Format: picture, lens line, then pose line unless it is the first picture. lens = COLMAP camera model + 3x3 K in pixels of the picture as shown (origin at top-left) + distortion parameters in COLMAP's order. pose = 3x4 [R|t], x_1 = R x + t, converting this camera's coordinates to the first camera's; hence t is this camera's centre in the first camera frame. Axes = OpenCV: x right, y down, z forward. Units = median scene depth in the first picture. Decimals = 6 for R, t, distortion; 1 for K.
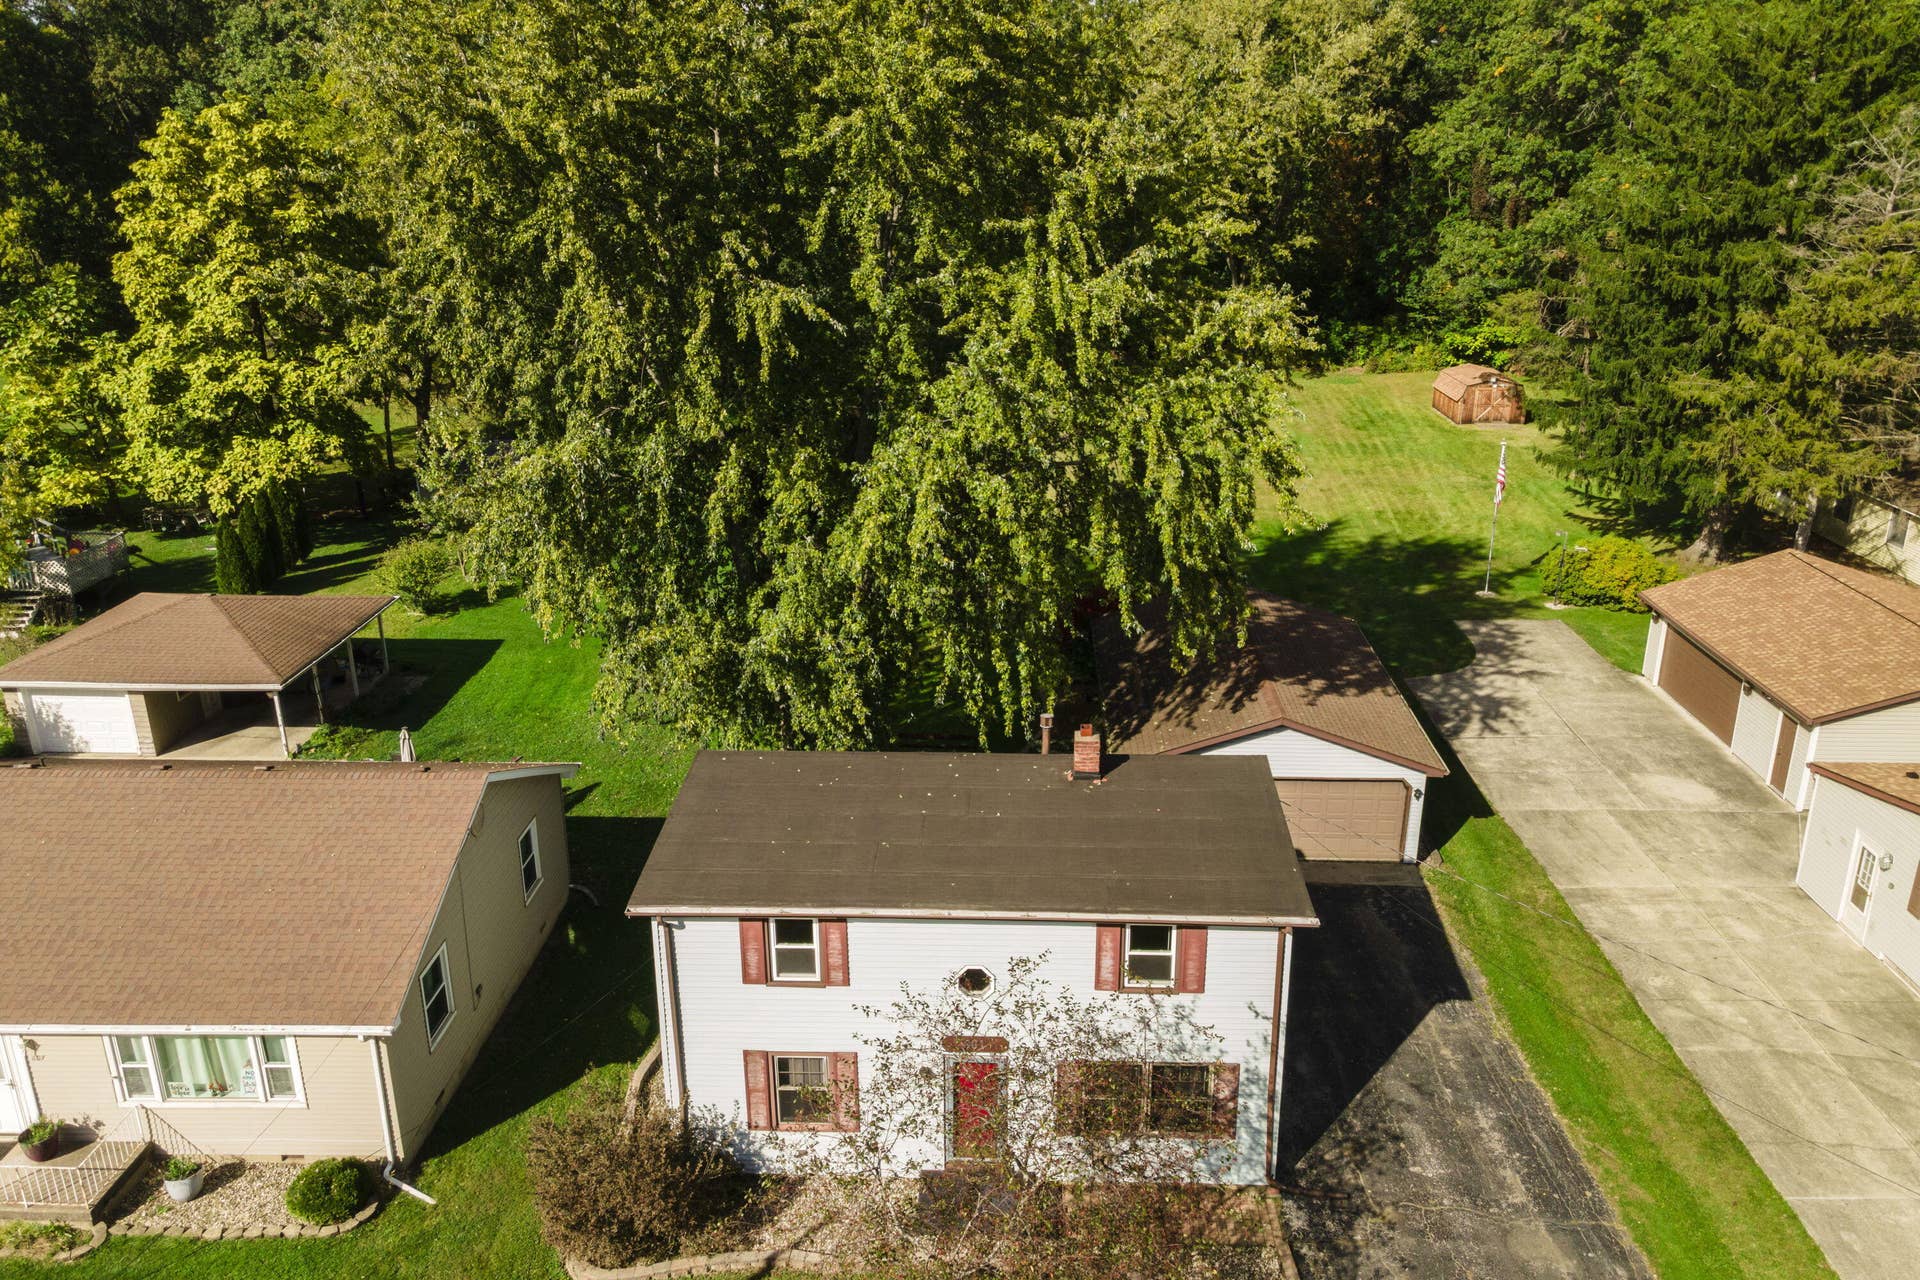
lens RADIAL K [[1416.0, 0, 960.0], [0, 1416.0, 640.0], [0, 0, 1]] dist [0.060207, -0.000449]
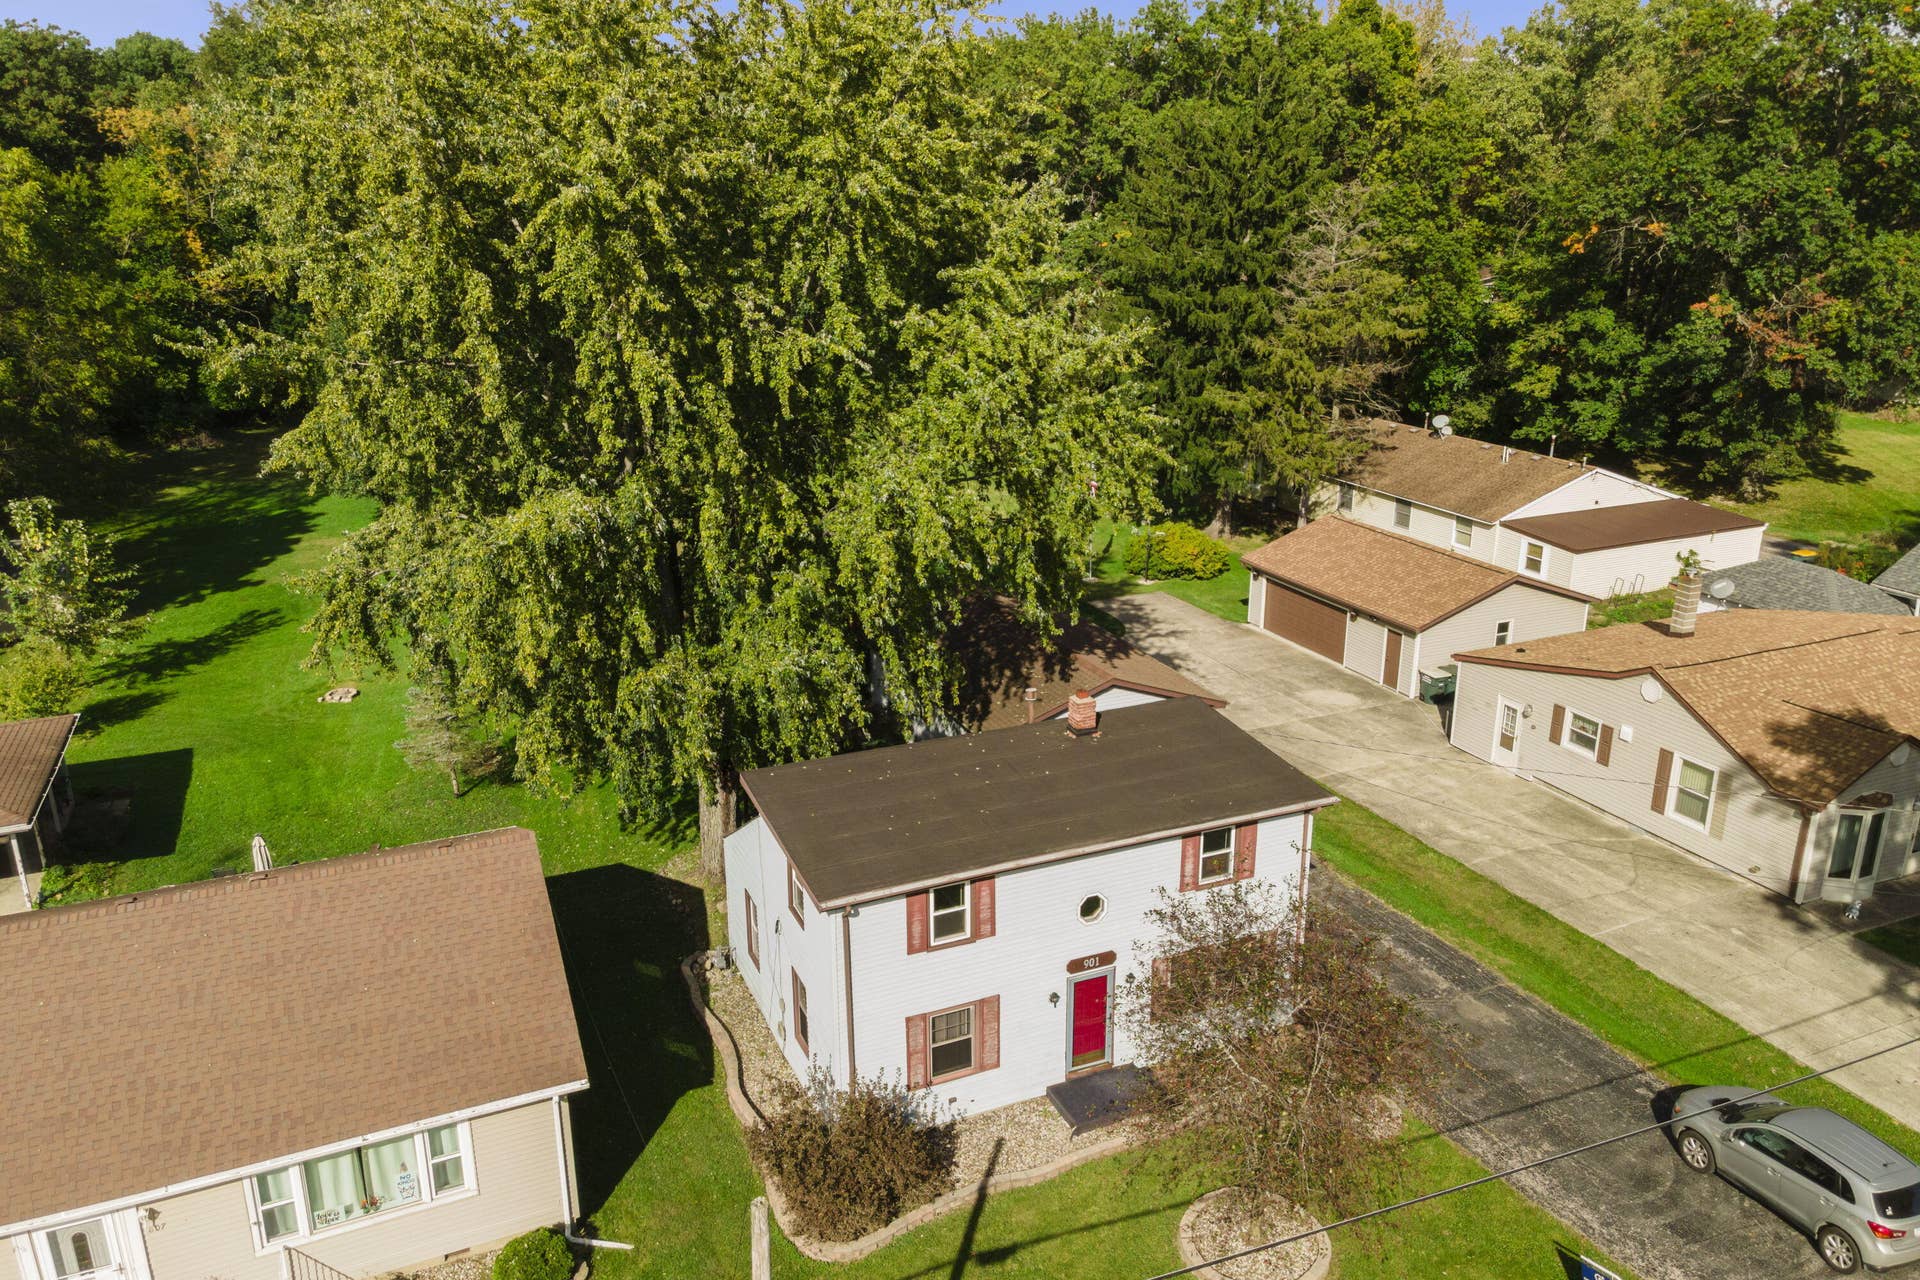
lens RADIAL K [[1379.4, 0, 960.0], [0, 1379.4, 640.0], [0, 0, 1]] dist [0.064068, 0.001758]
pose [[0.896625, -0.131003, 0.422967, -0.485152], [0.144465, 0.989510, 0.000231, 0.004334], [-0.418560, 0.060897, 0.906145, -0.006084]]
